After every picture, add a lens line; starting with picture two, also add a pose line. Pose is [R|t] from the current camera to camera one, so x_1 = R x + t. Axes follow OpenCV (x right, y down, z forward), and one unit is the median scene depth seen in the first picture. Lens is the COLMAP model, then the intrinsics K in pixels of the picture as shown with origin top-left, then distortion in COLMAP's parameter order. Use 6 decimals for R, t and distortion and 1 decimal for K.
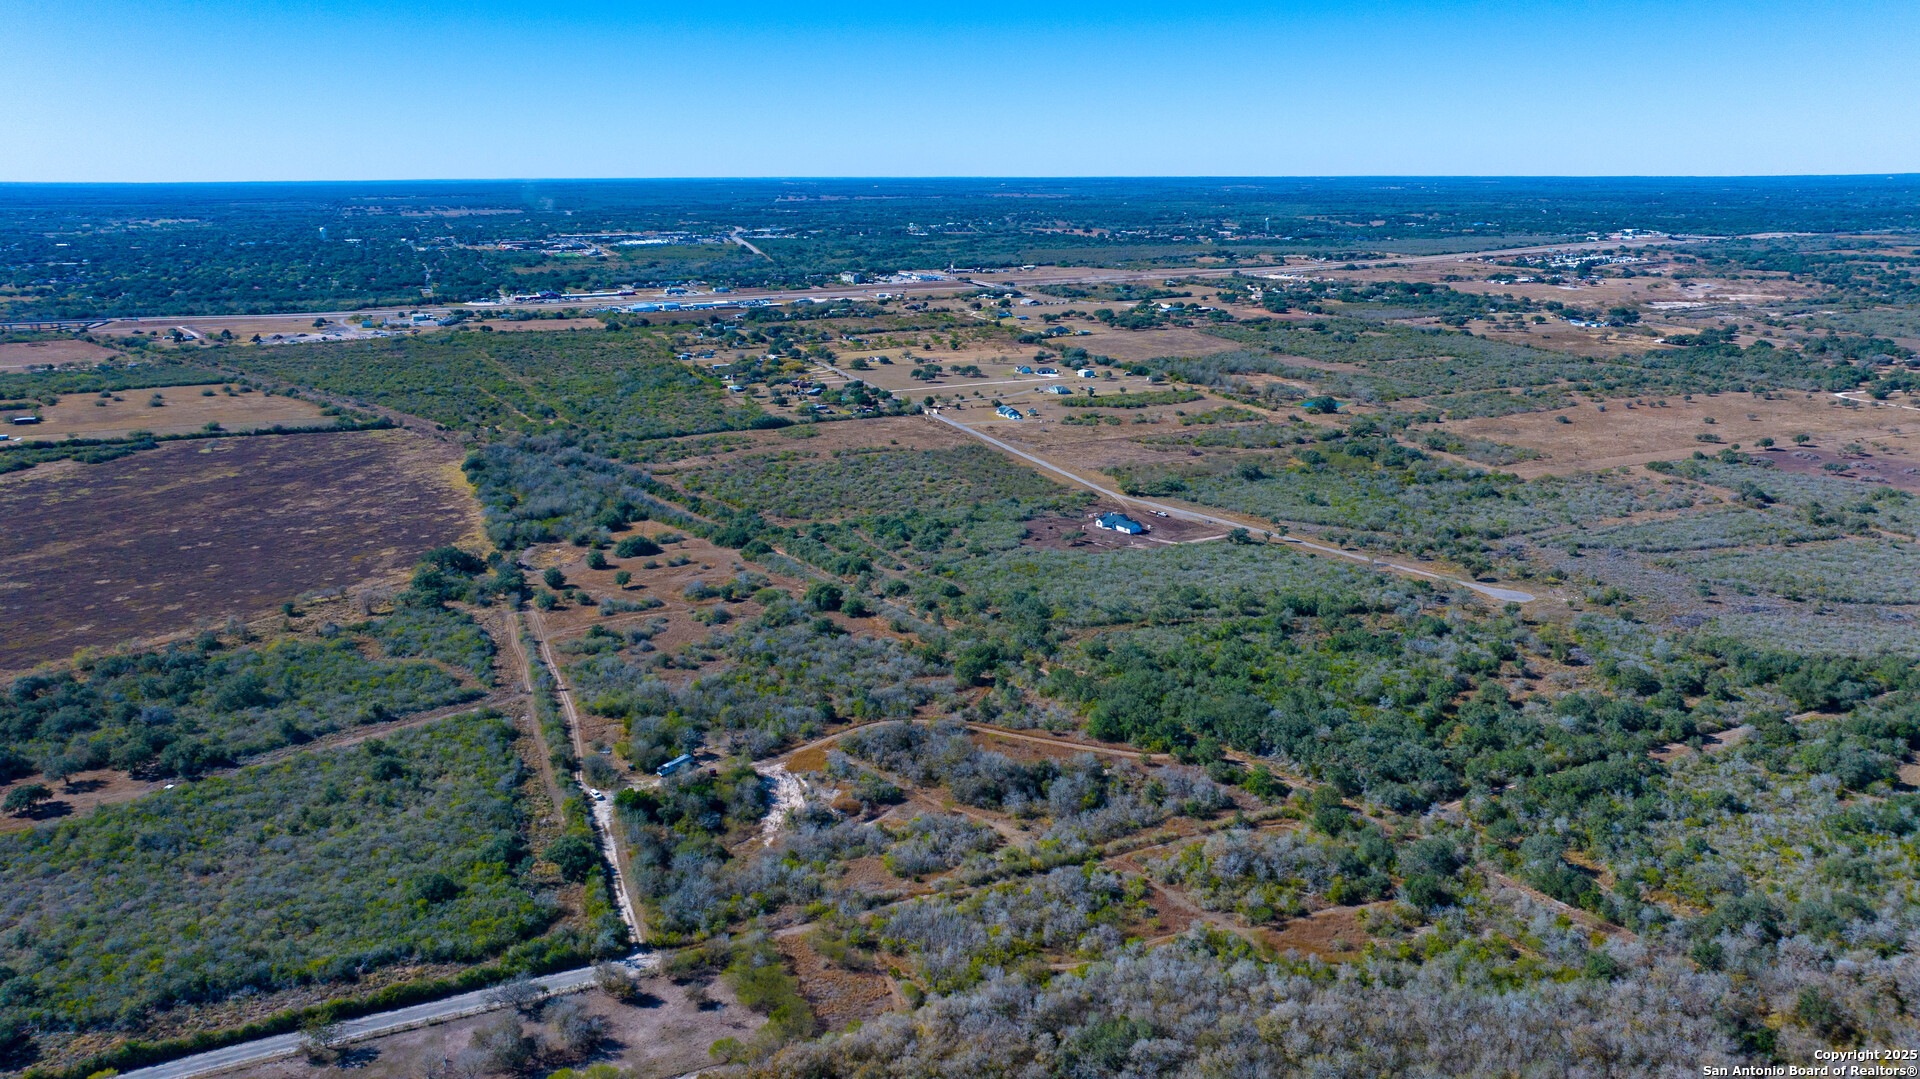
lens RADIAL K [[1360.3, 0, 960.0], [0, 1360.3, 539.5], [0, 0, 1]] dist [-0.011814, 0.007139]
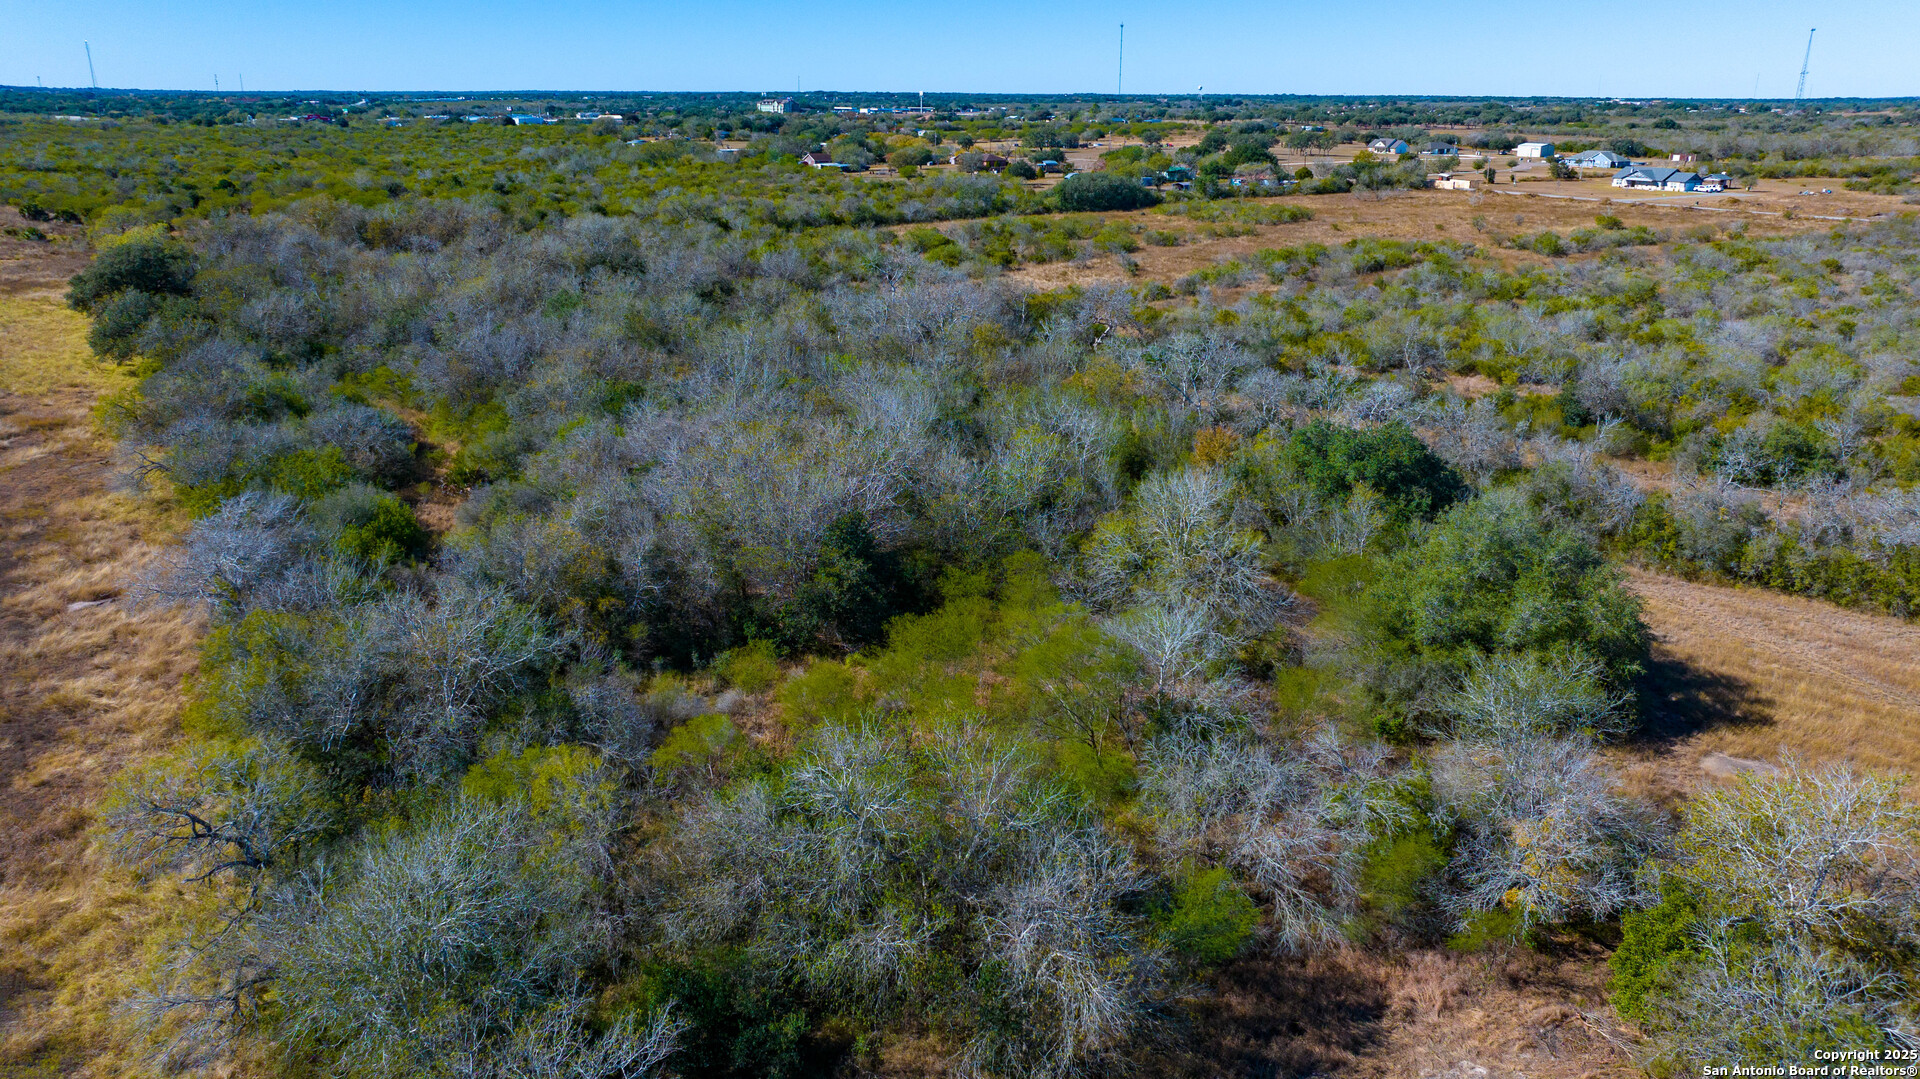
lens RADIAL K [[1360.3, 0, 960.0], [0, 1360.3, 539.5], [0, 0, 1]] dist [-0.011814, 0.007139]
pose [[0.986991, -0.045936, 0.154073, -0.302705], [0.038196, 0.997873, 0.052827, -0.024839], [-0.156171, -0.046254, 0.986646, 0.873650]]
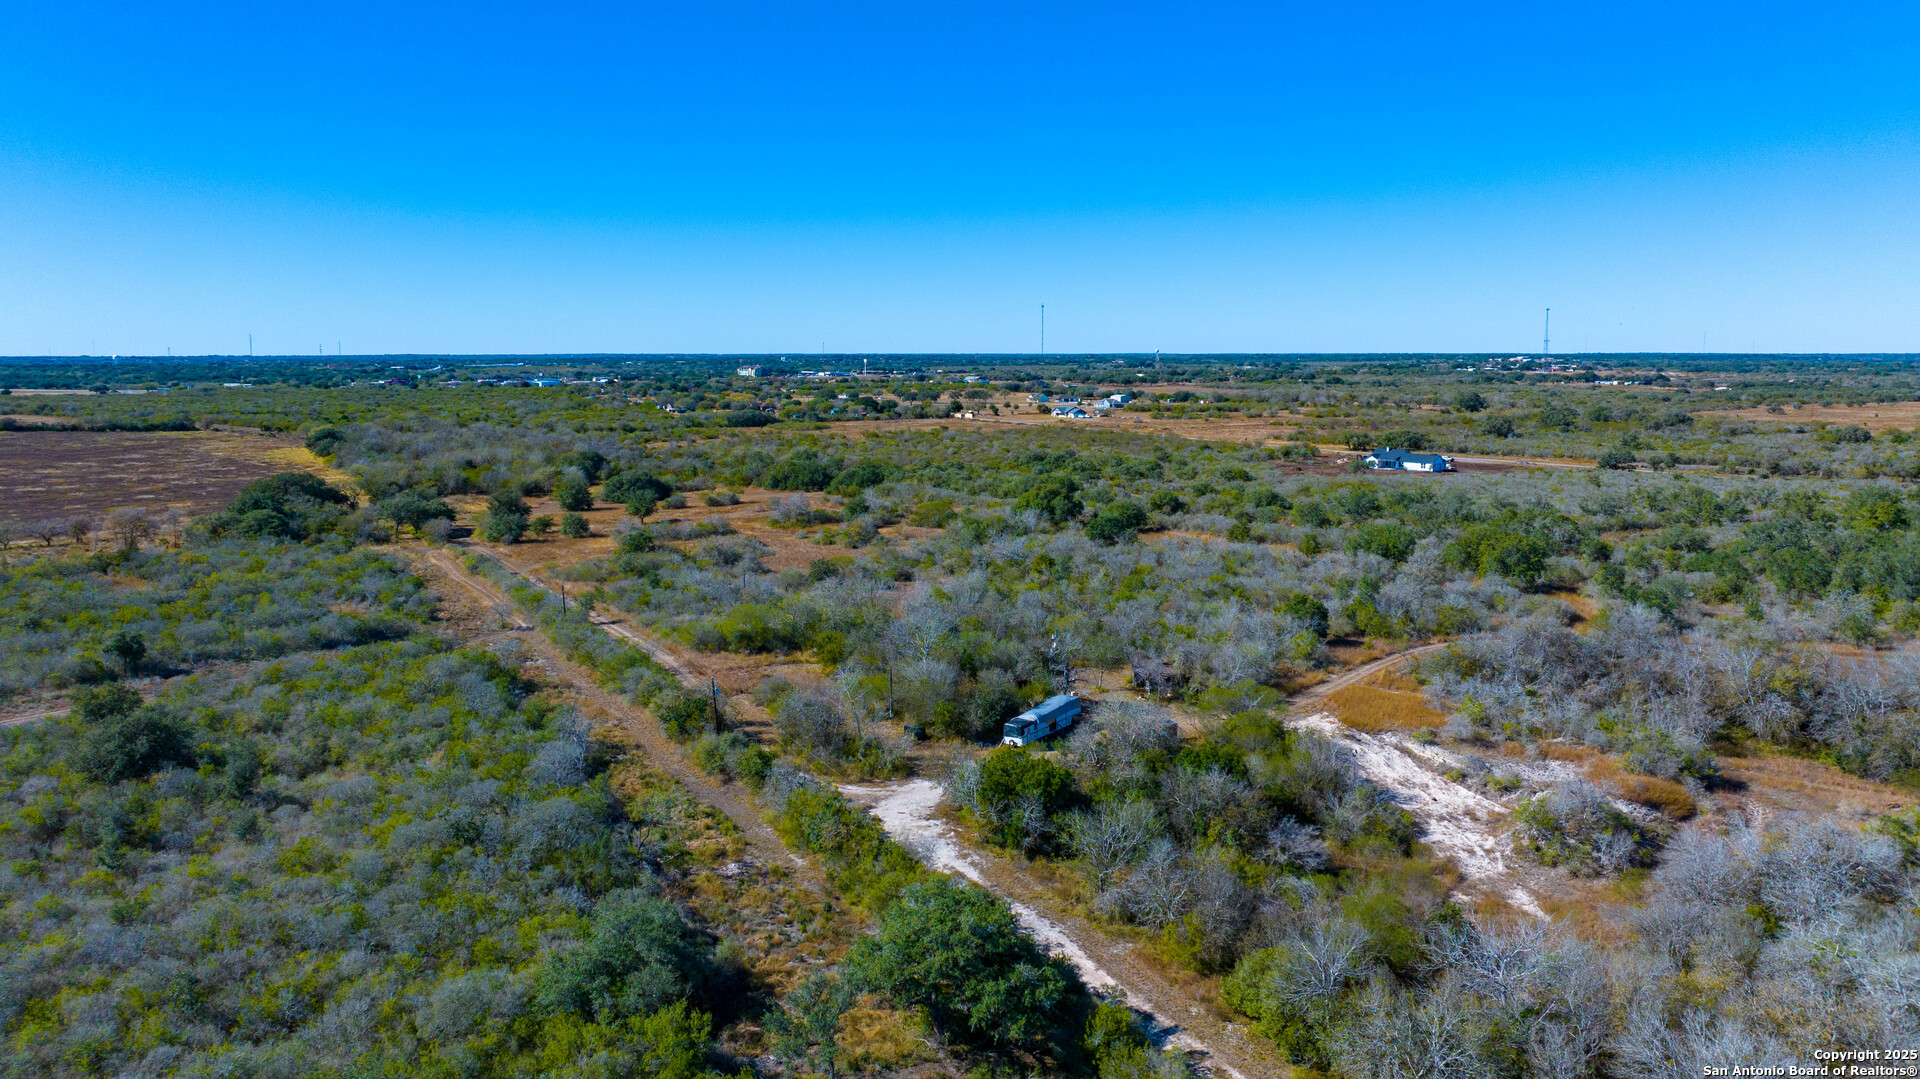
lens RADIAL K [[1360.3, 0, 960.0], [0, 1360.3, 539.5], [0, 0, 1]] dist [-0.011814, 0.007139]
pose [[0.992496, -0.016841, 0.121113, -0.156931], [0.032620, 0.991042, -0.129506, 0.095464], [-0.117847, 0.132485, 0.984154, 0.382964]]
